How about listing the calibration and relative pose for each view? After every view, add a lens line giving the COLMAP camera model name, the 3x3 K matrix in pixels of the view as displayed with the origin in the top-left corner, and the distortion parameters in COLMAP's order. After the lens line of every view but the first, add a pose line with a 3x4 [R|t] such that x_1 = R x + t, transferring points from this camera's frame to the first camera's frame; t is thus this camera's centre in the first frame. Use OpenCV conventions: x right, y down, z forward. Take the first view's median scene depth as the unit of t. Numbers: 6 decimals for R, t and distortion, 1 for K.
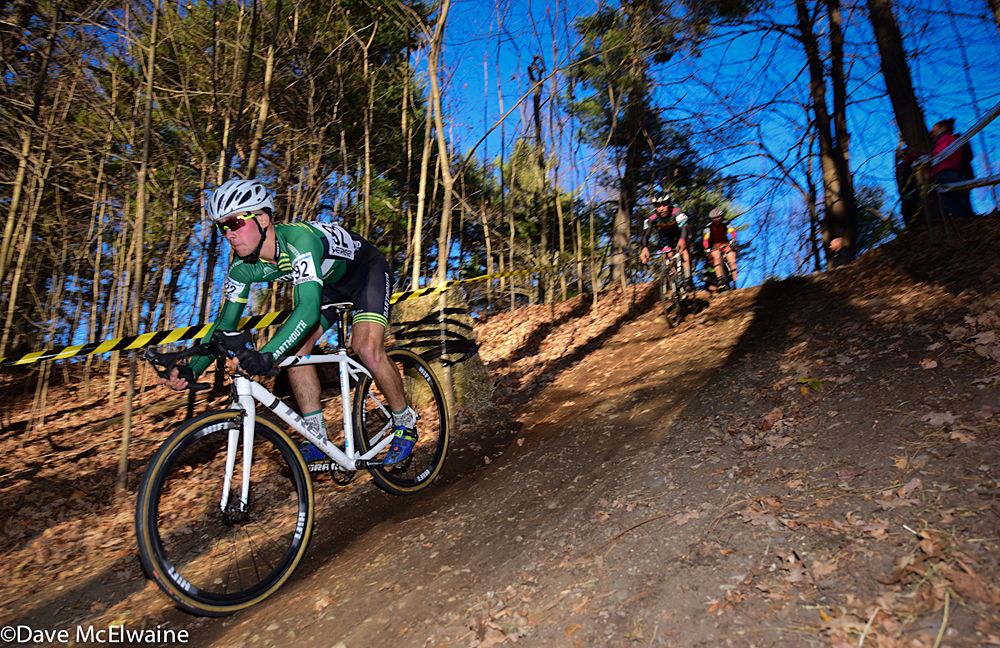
lens RADIAL K [[654.2, 0, 500.1], [0, 654.2, 324.1], [0, 0, 1]] dist [-0.000640, 0.000980]
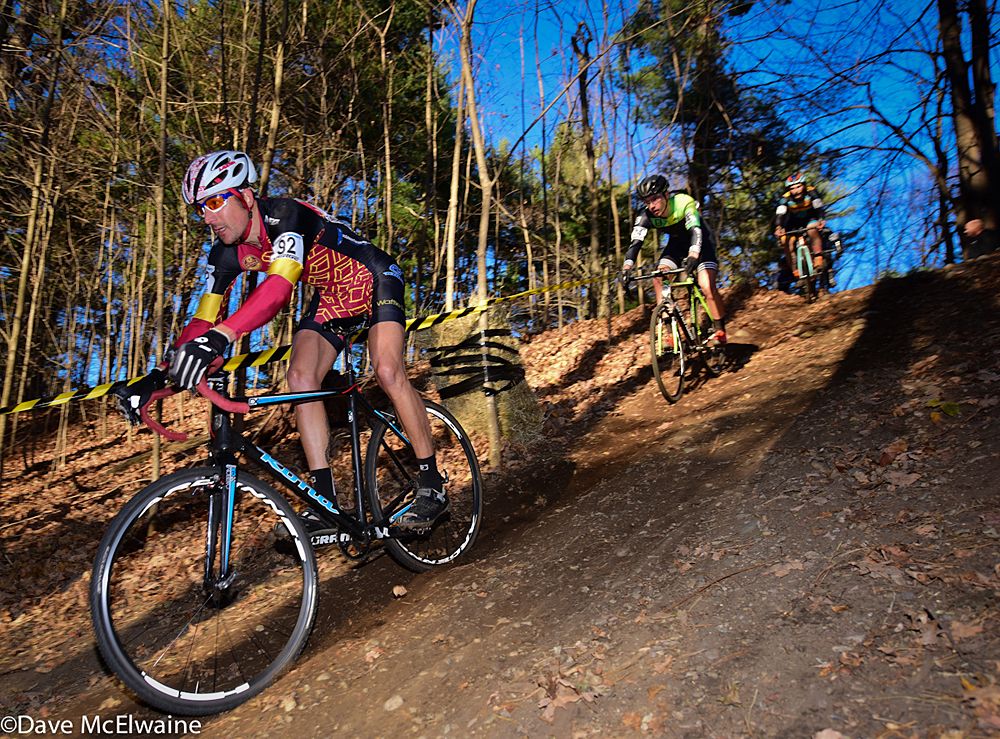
lens RADIAL K [[667.8, 0, 497.5], [0, 667.8, 404.0], [0, 0, 1]] dist [-0.001341, -0.000432]
pose [[0.986717, -0.028341, -0.159959, 0.071424], [0.035931, 0.998351, 0.044757, 0.035549], [0.158427, -0.049910, 0.986109, 0.111686]]
